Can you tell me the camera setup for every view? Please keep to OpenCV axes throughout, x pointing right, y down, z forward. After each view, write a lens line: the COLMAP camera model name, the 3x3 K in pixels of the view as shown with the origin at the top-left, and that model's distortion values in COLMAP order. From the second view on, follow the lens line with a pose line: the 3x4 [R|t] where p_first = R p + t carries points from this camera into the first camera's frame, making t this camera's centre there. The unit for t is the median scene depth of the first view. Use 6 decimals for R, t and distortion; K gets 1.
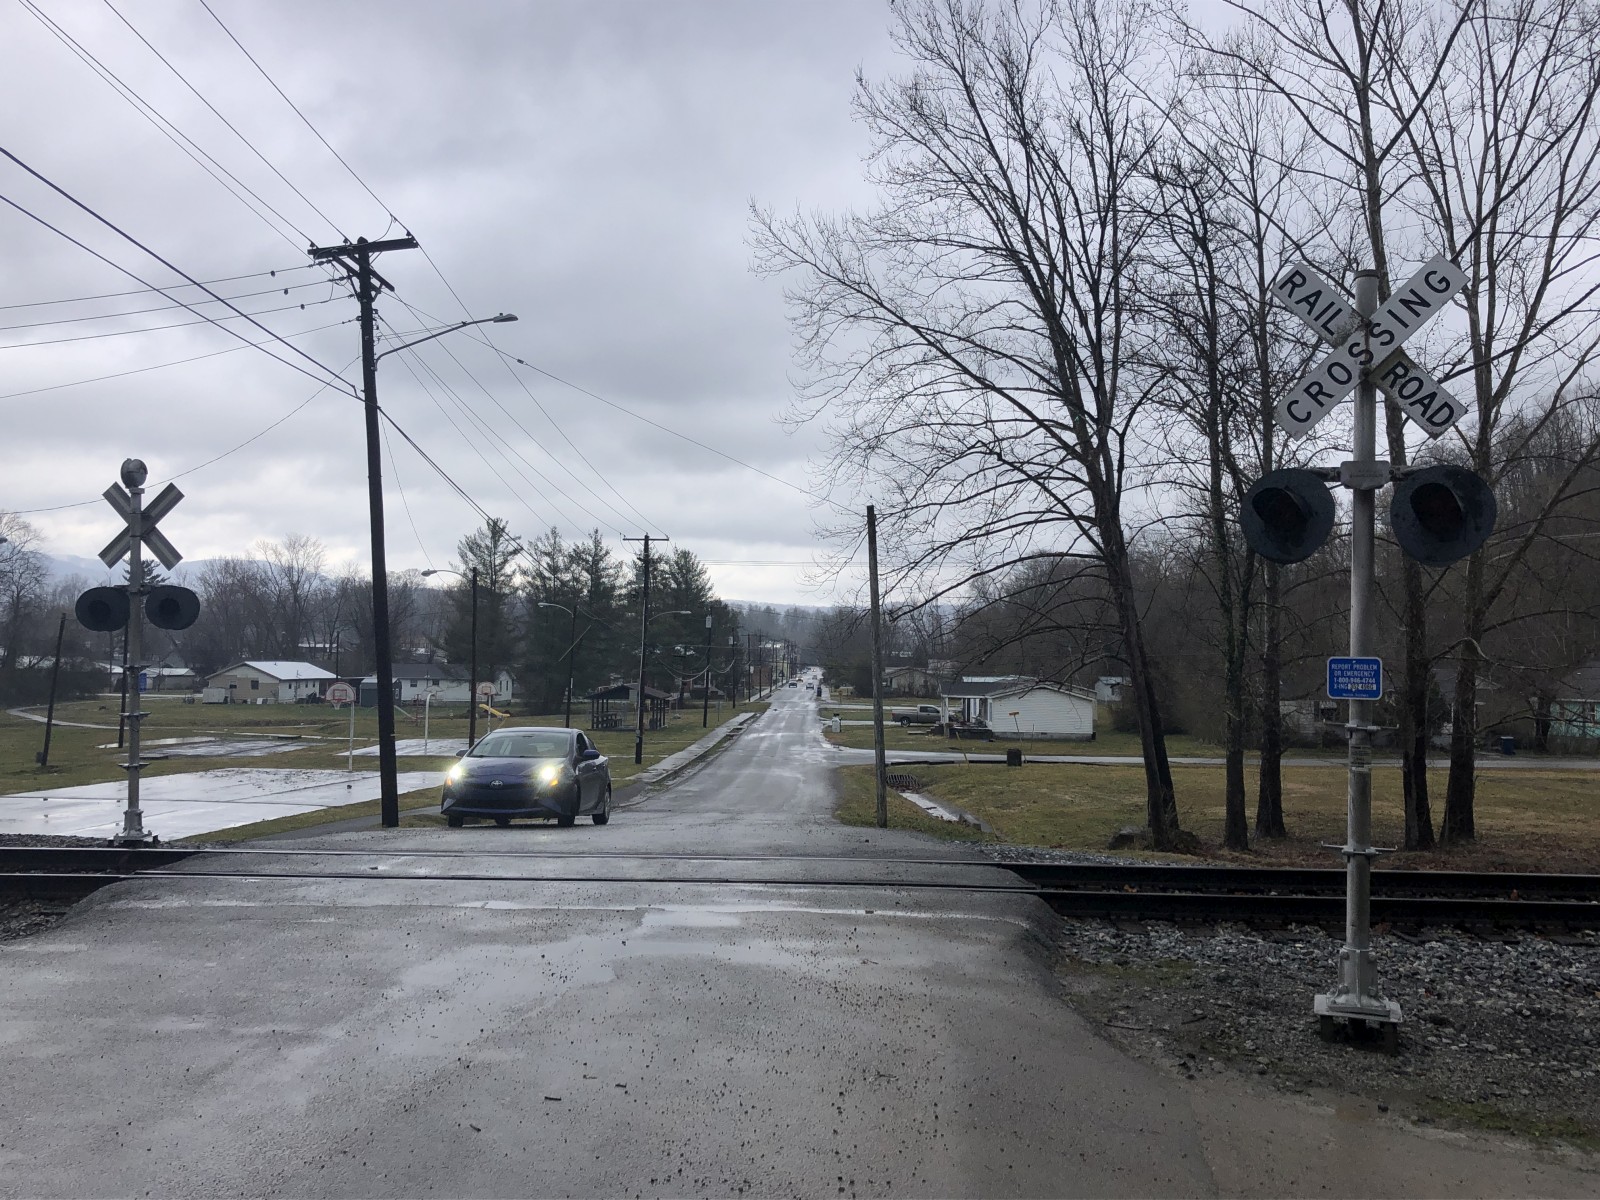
lens RADIAL K [[1397.3, 0, 810.5], [0, 1397.3, 570.3], [0, 0, 1]] dist [0.089478, -0.144954]
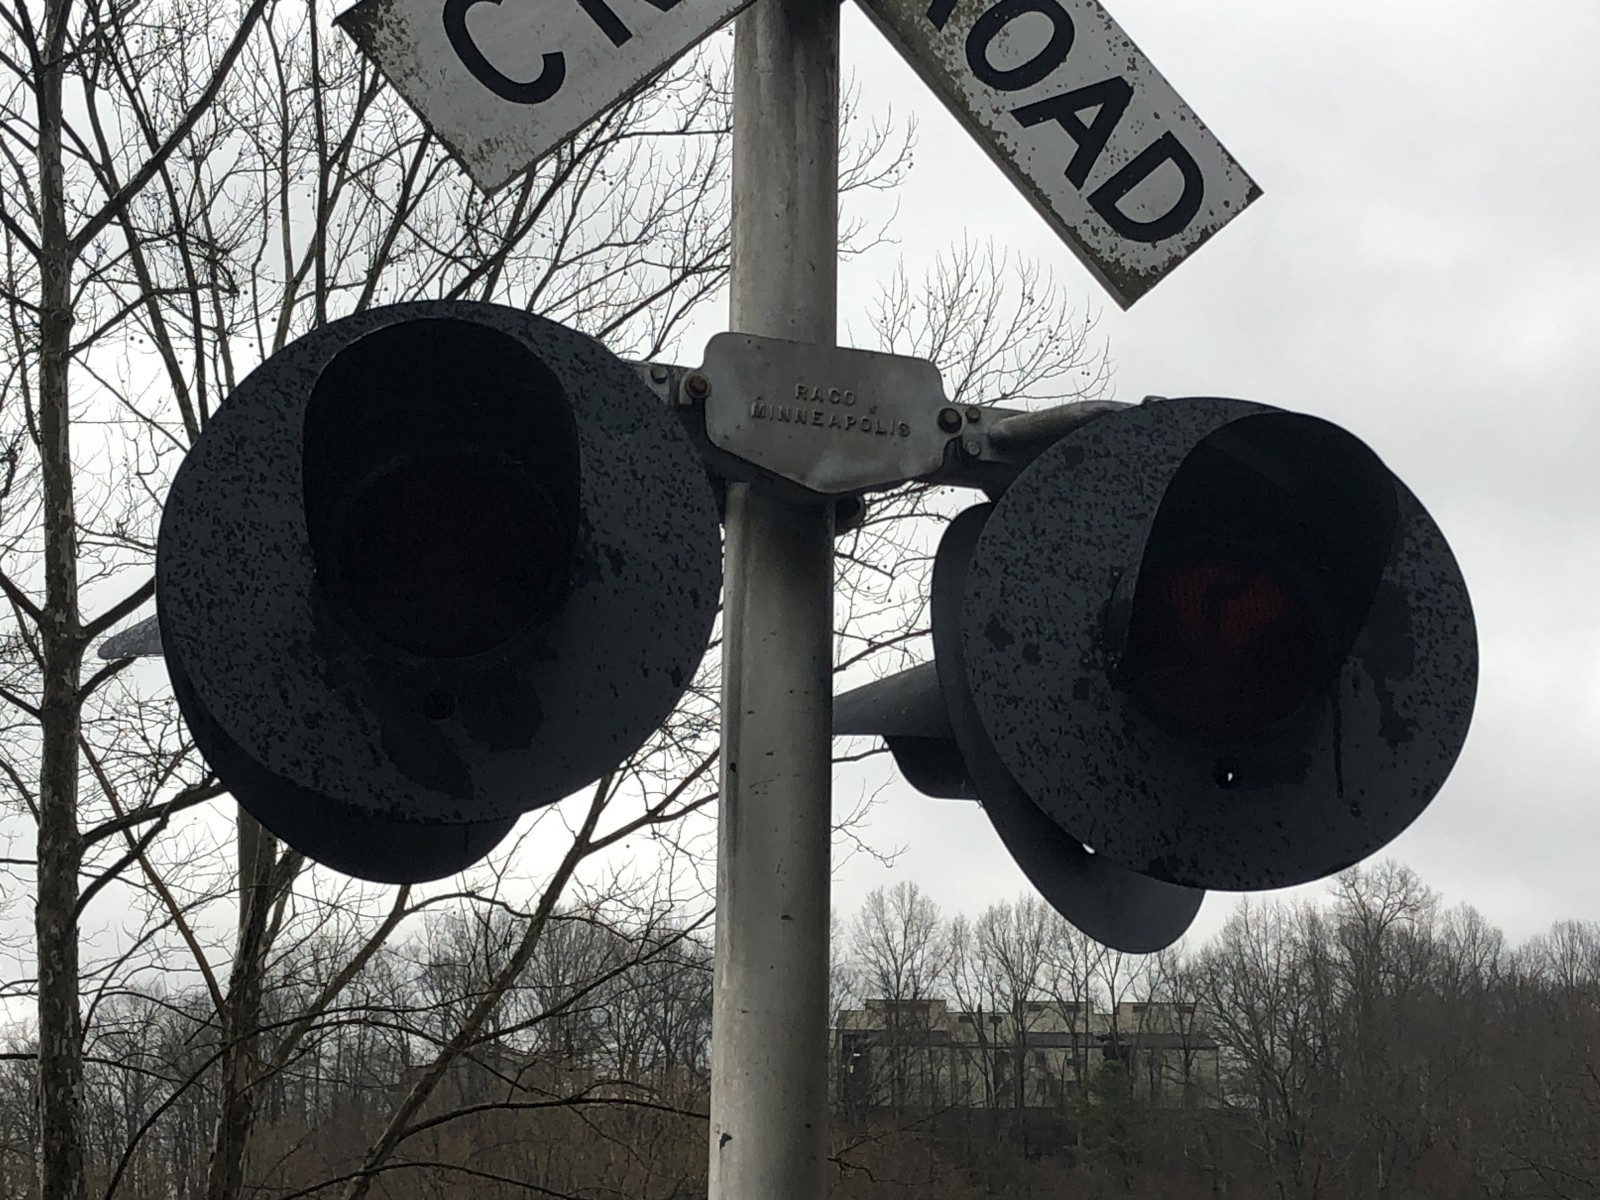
lens RADIAL K [[3238.3, 0, 829.4], [0, 3238.3, 567.6], [0, 0, 1]] dist [0.176377, -0.124231]
pose [[0.787928, 0.166932, 0.592708, 0.037307], [-0.027641, 0.971171, -0.236777, 0.013285], [-0.615146, 0.170180, 0.769827, 0.174059]]
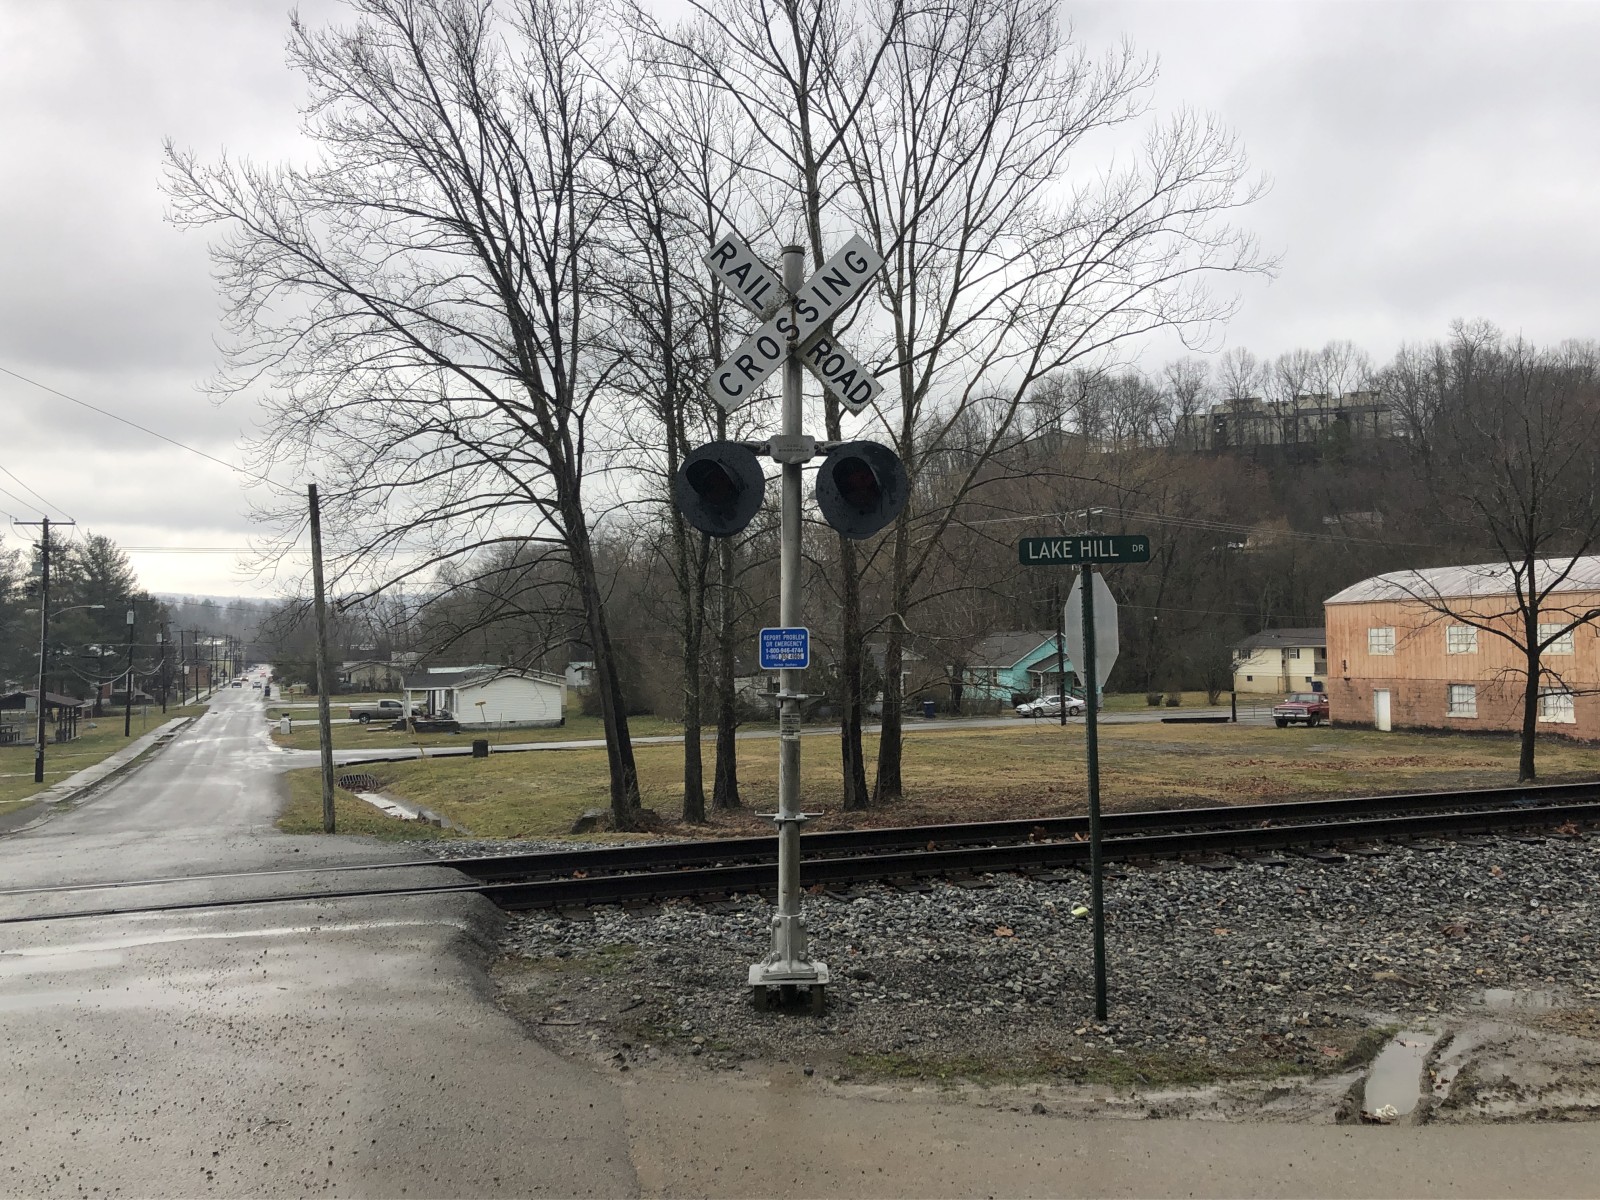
lens RADIAL K [[1397.3, 0, 810.5], [0, 1397.3, 570.3], [0, 0, 1]] dist [0.089478, -0.144954]
pose [[0.931314, -0.011495, 0.364036, 0.009259], [0.008185, 0.999910, 0.010635, 0.002483], [-0.364125, -0.006925, 0.931324, 0.014439]]
